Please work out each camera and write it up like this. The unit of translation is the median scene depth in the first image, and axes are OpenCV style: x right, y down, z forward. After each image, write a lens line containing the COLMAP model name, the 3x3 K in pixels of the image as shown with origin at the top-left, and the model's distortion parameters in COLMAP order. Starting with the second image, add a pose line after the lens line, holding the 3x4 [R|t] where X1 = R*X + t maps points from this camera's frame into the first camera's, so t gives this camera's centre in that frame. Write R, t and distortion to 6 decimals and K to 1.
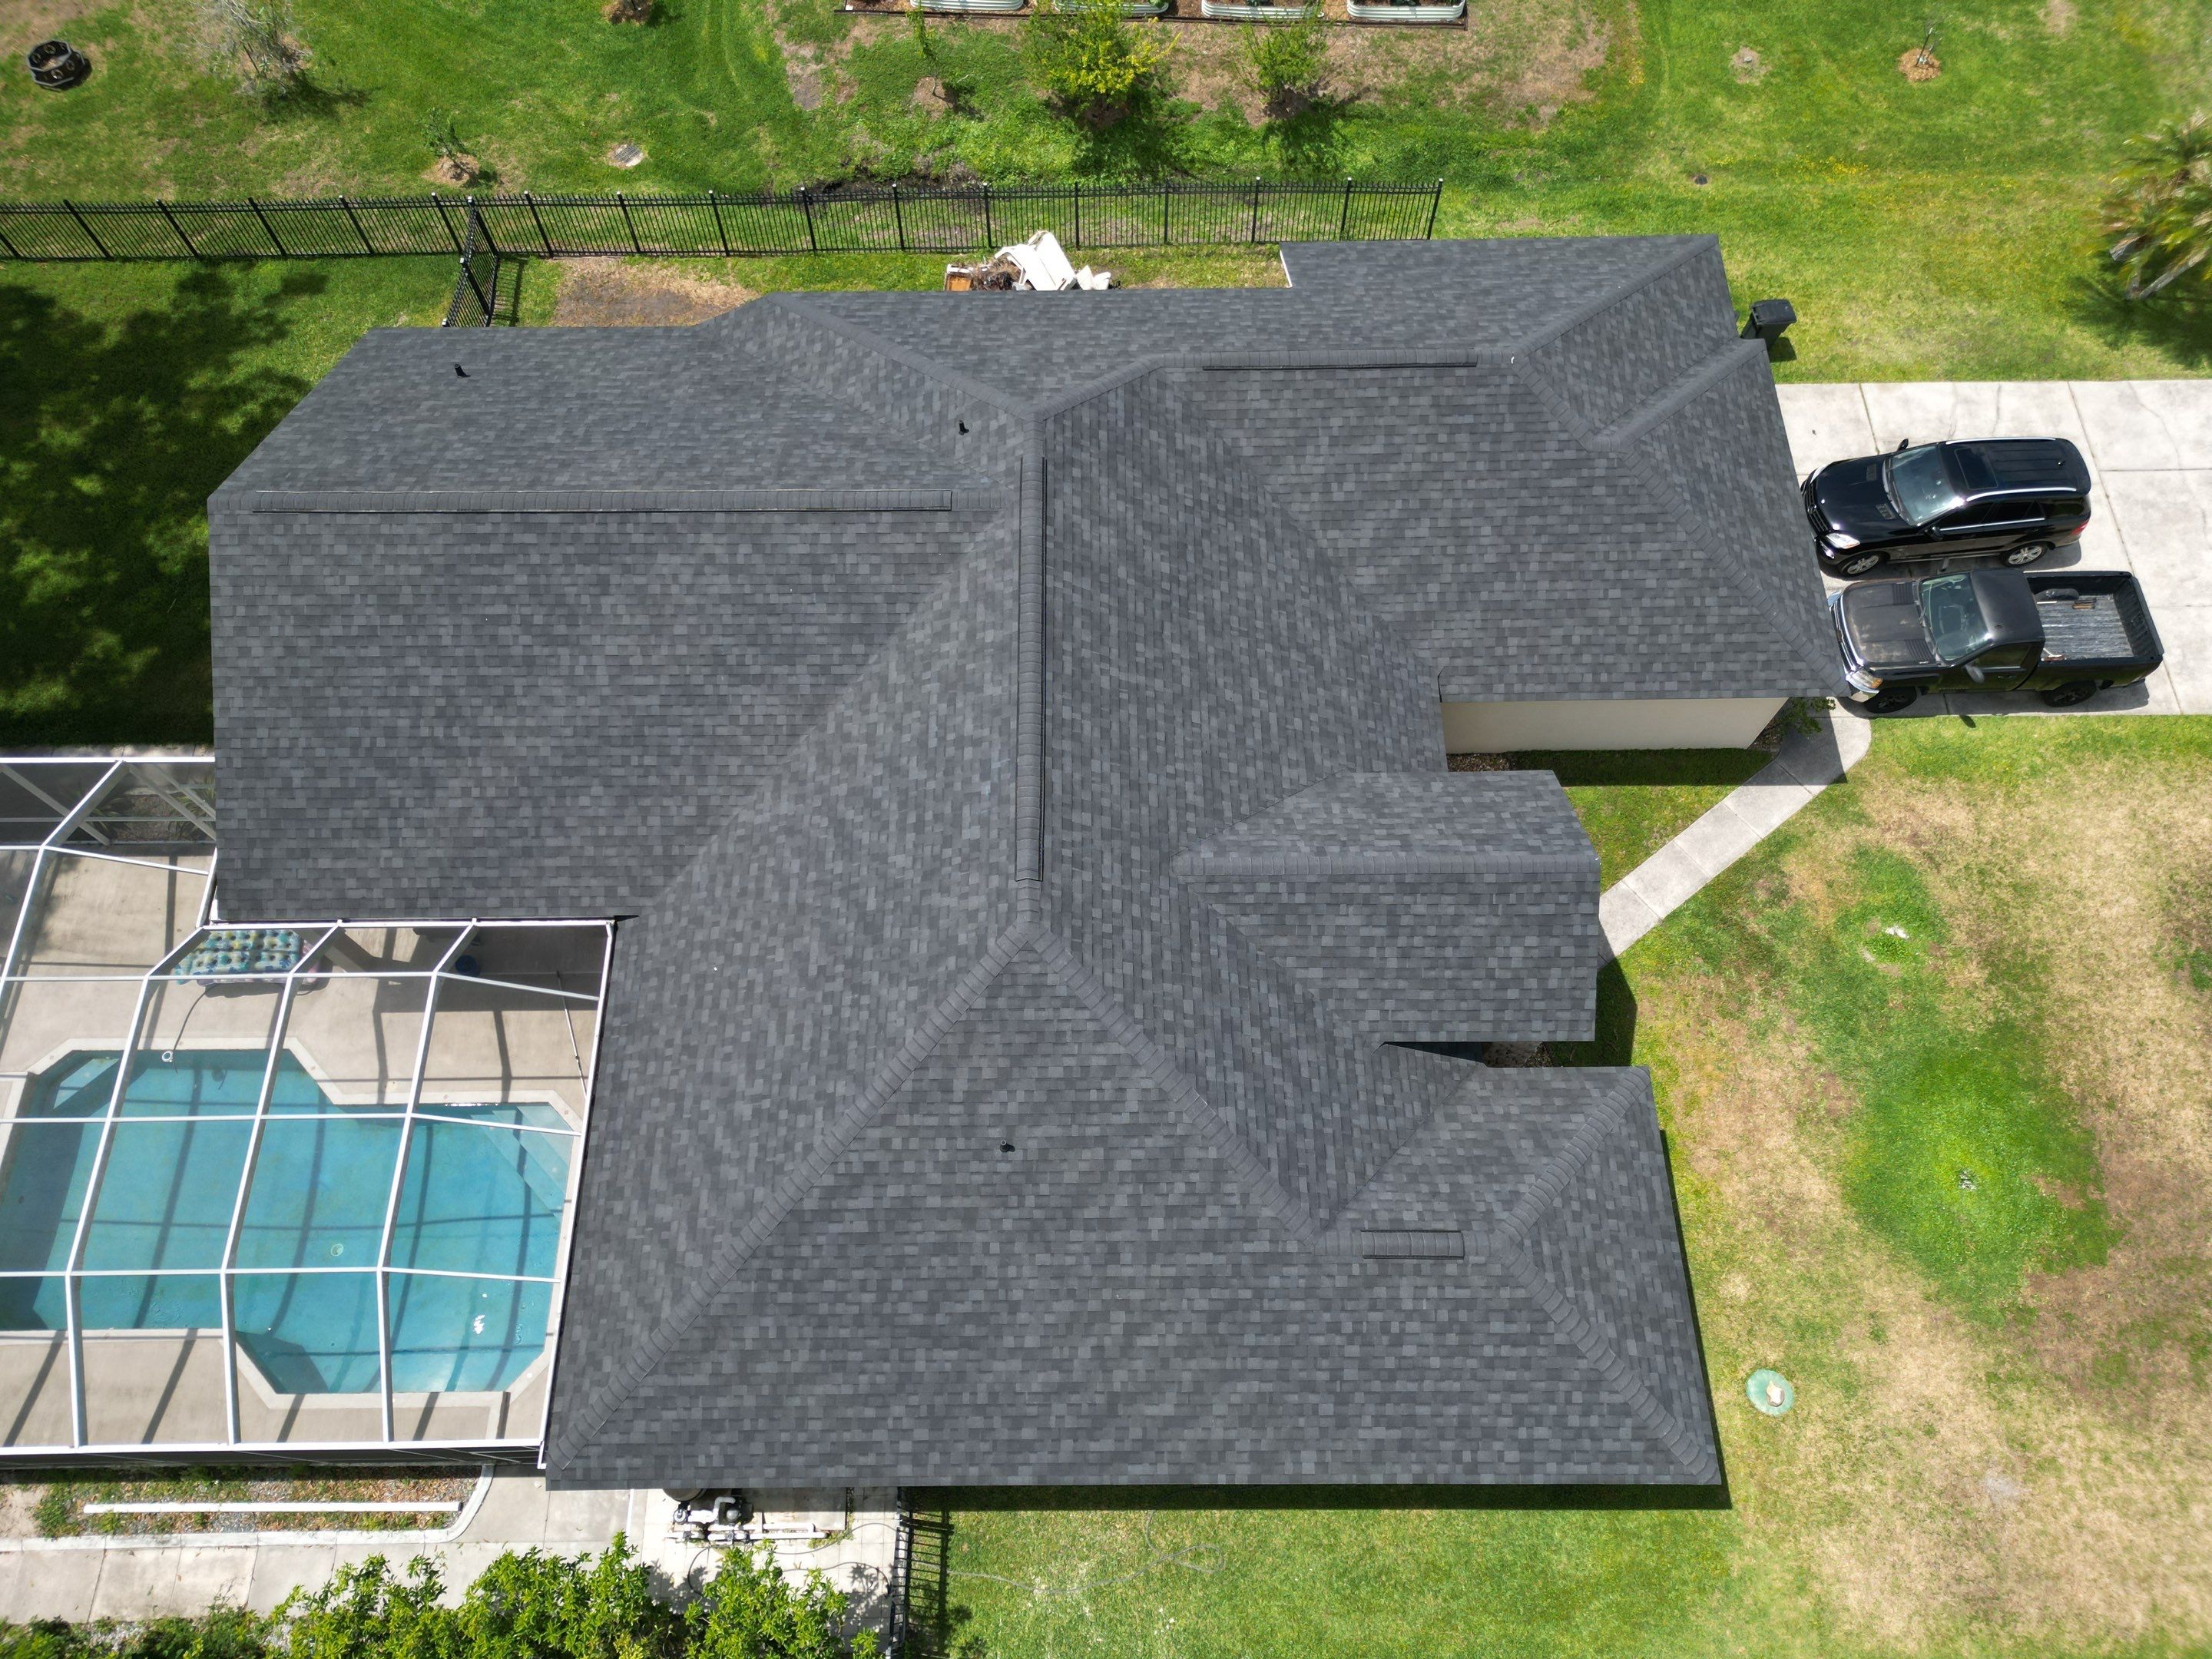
lens RADIAL K [[1555.5, 0, 1088.6], [0, 1555.5, 832.0], [0, 0, 1]] dist [0.065267, -0.059491]
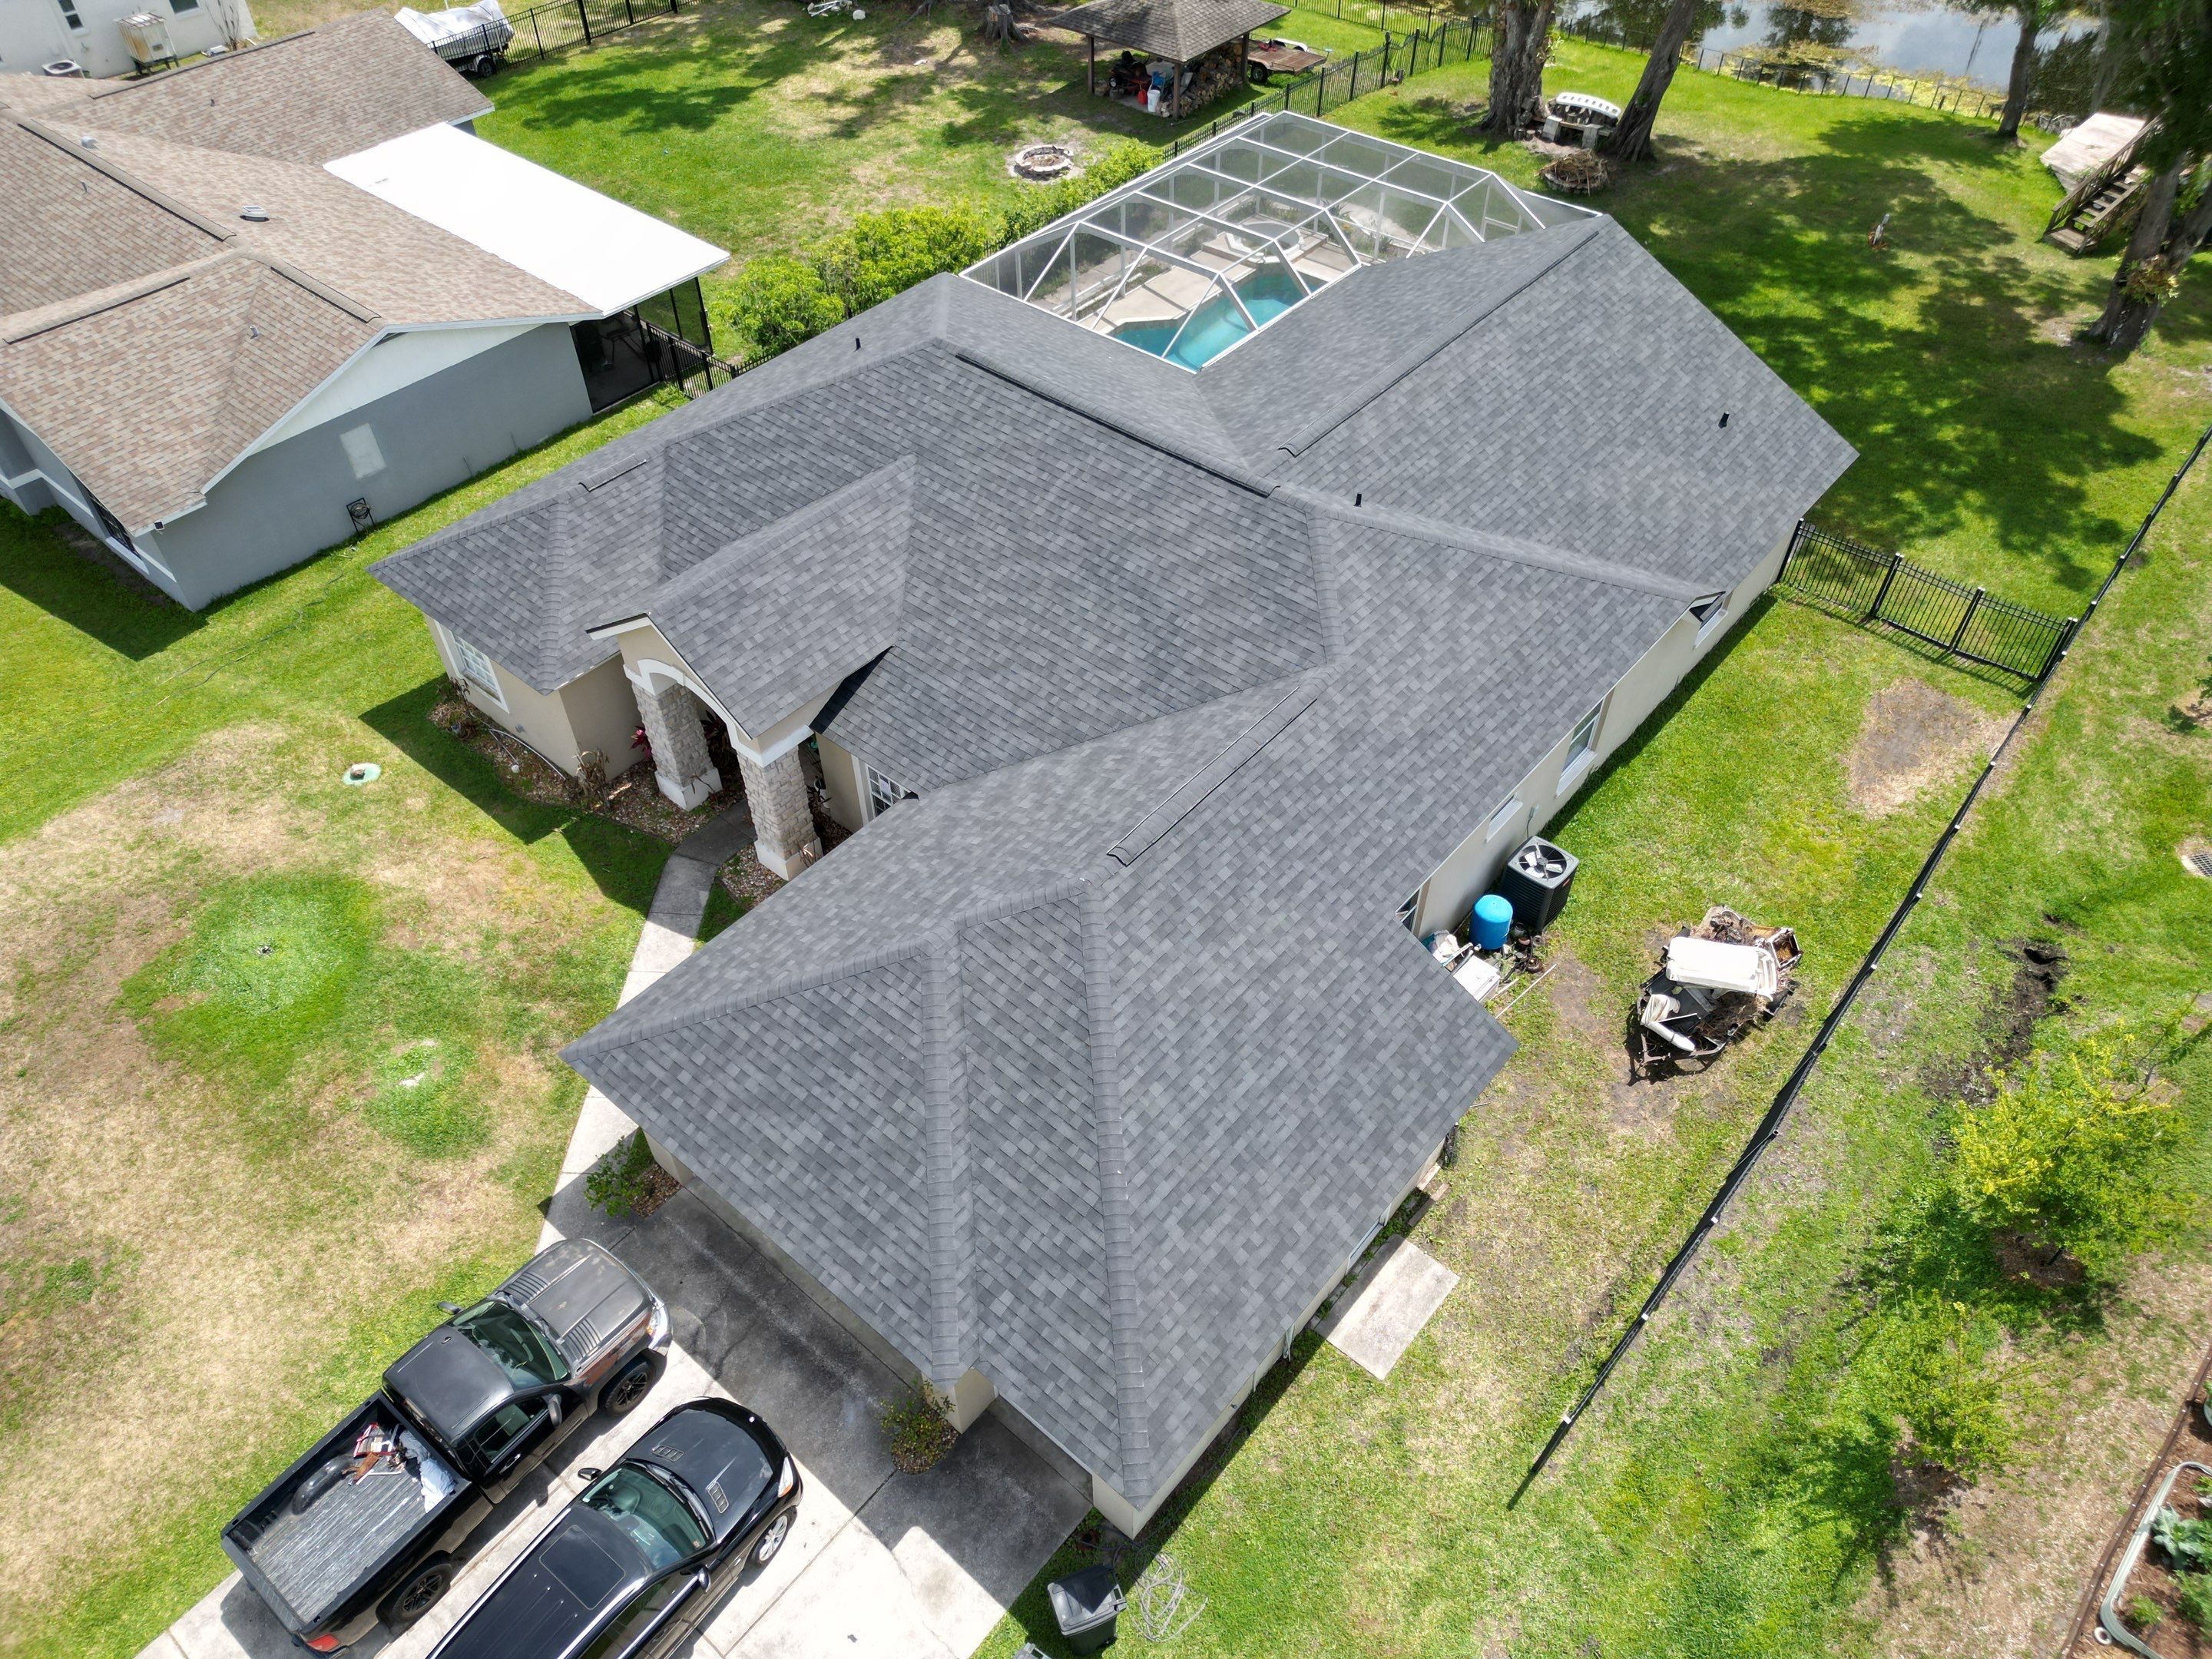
lens RADIAL K [[1555.5, 0, 1078.7], [0, 1555.5, 828.6], [0, 0, 1]] dist [0.065267, -0.059491]
pose [[-0.659674, 0.551436, -0.510635, 0.673034], [-0.670704, -0.125395, 0.731048, -0.891591], [0.339095, 0.824739, 0.452570, 0.619208]]
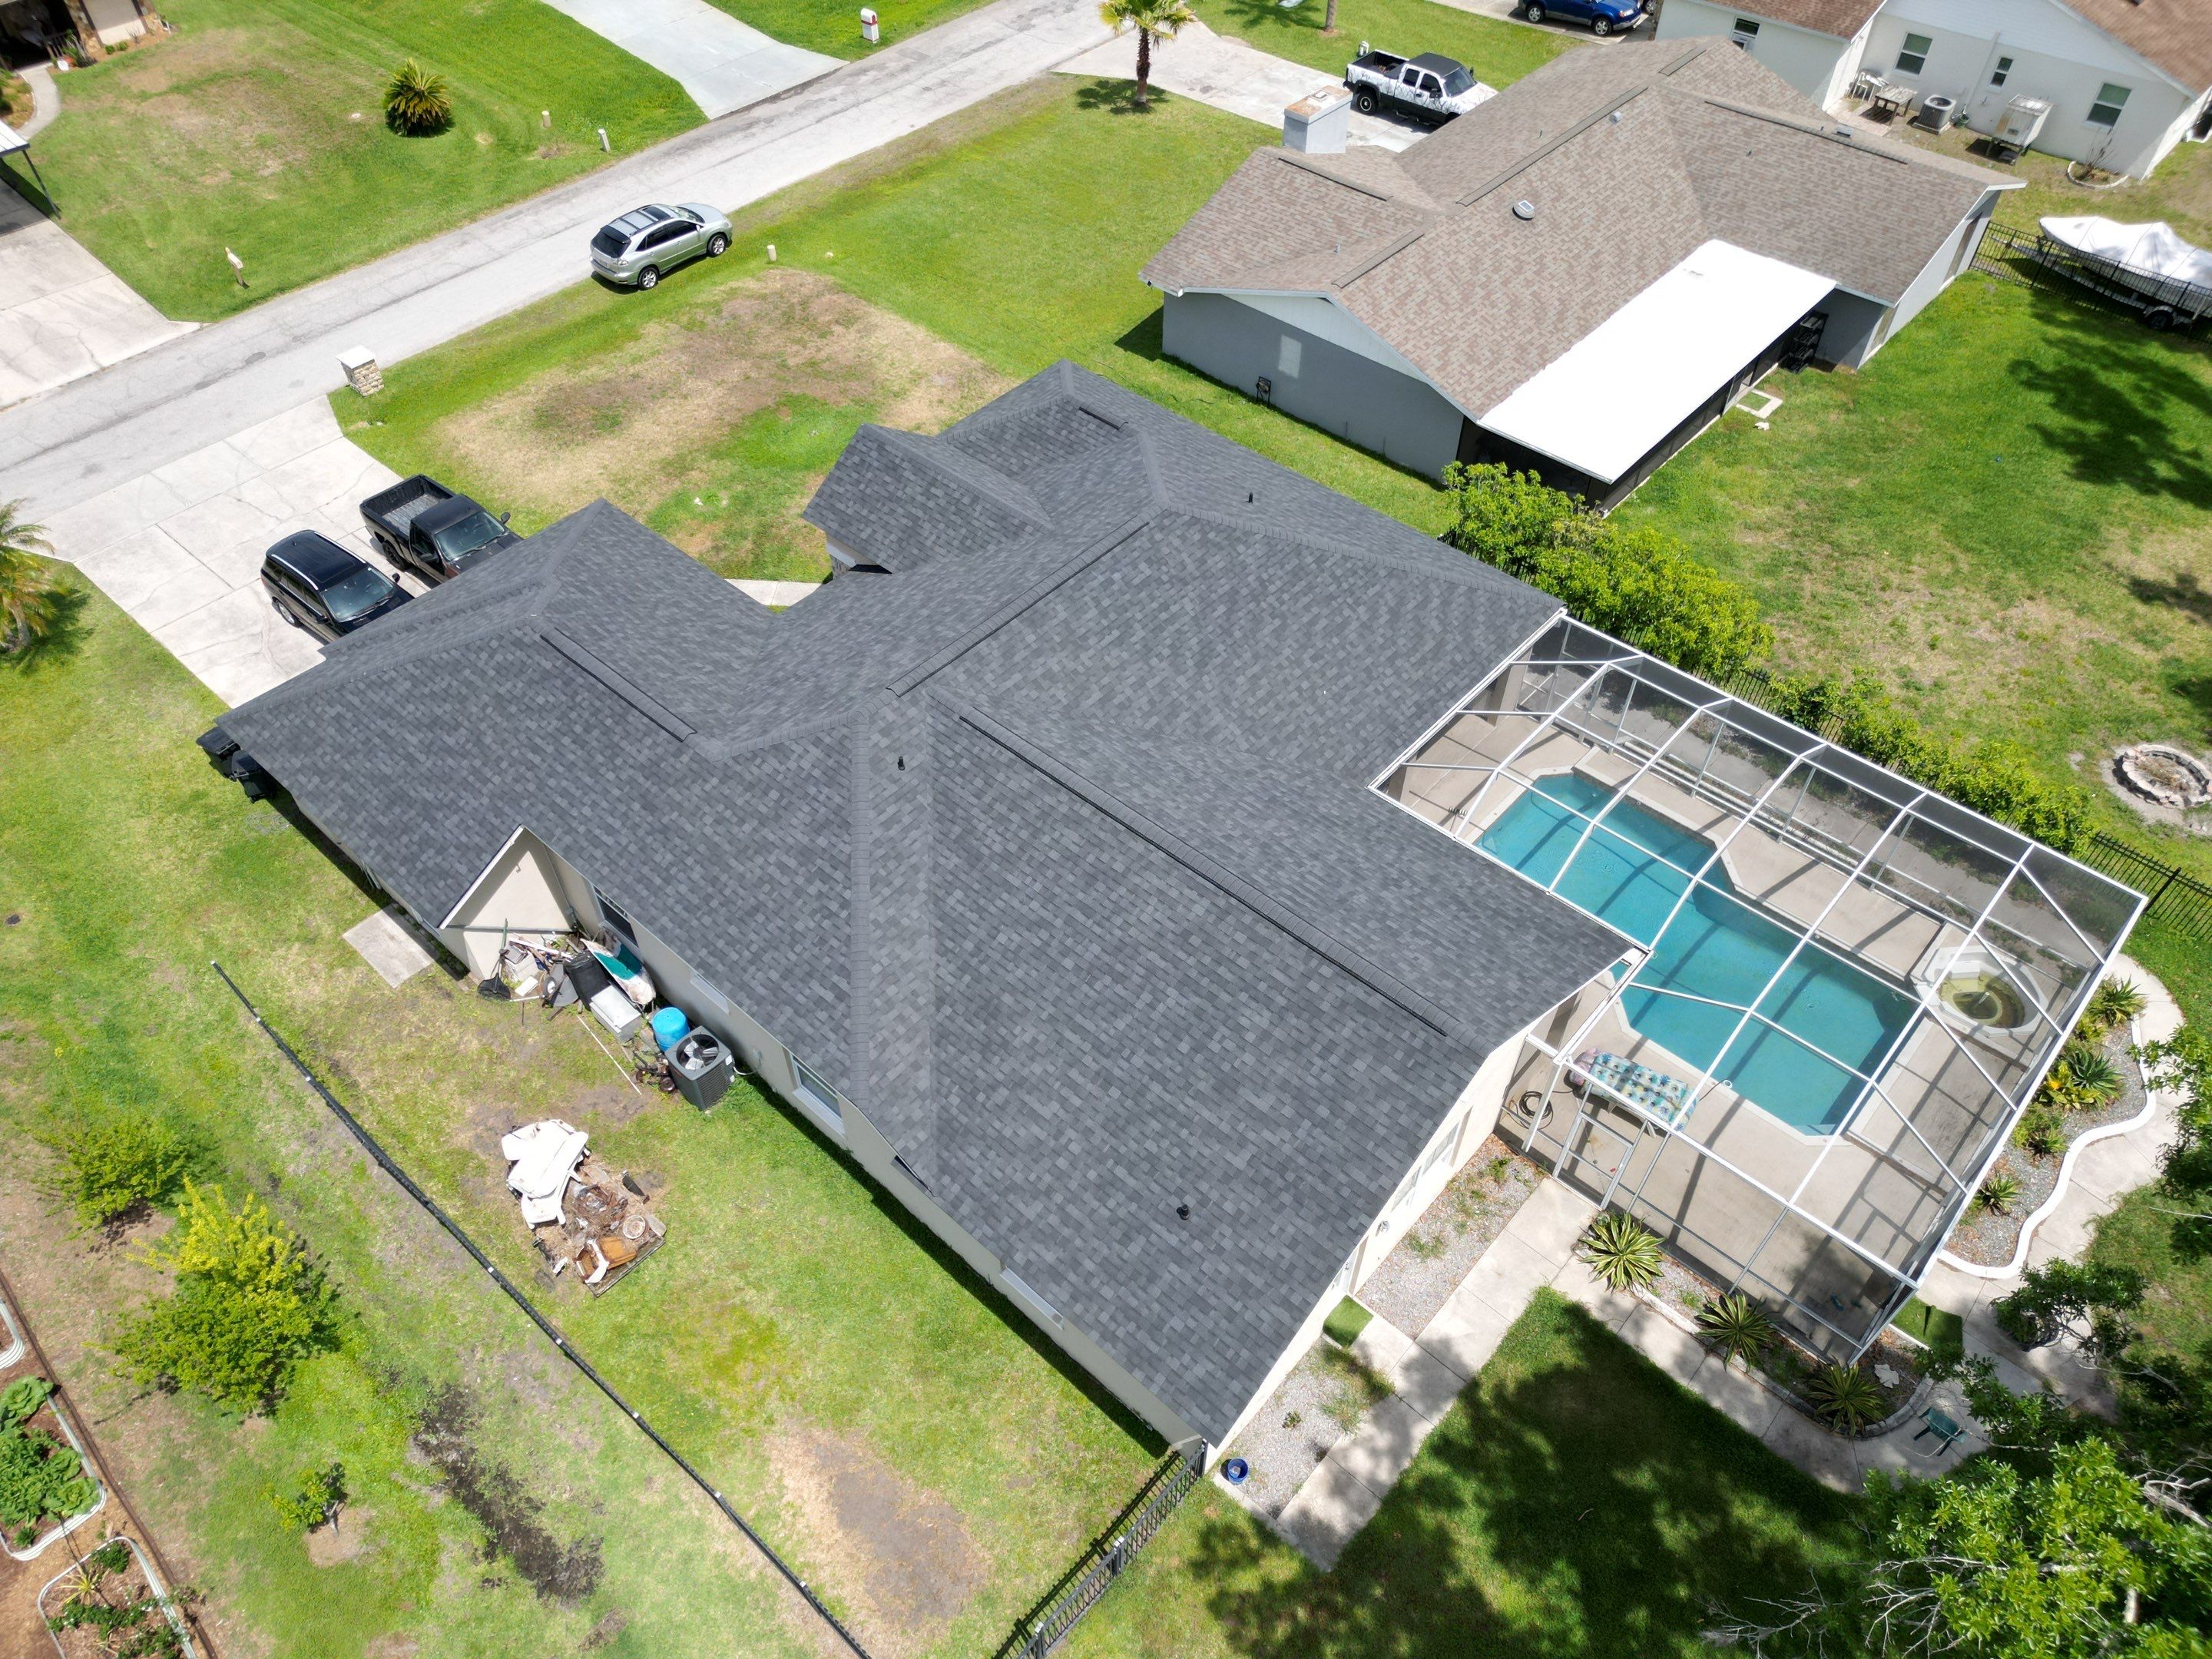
lens RADIAL K [[1555.5, 0, 1083.3], [0, 1555.5, 819.0], [0, 0, 1]] dist [0.065267, -0.059491]
pose [[-0.735900, -0.489877, 0.467410, -0.701484], [0.618522, -0.205522, 0.758413, -1.005493], [-0.275466, 0.847220, 0.454243, 0.464466]]
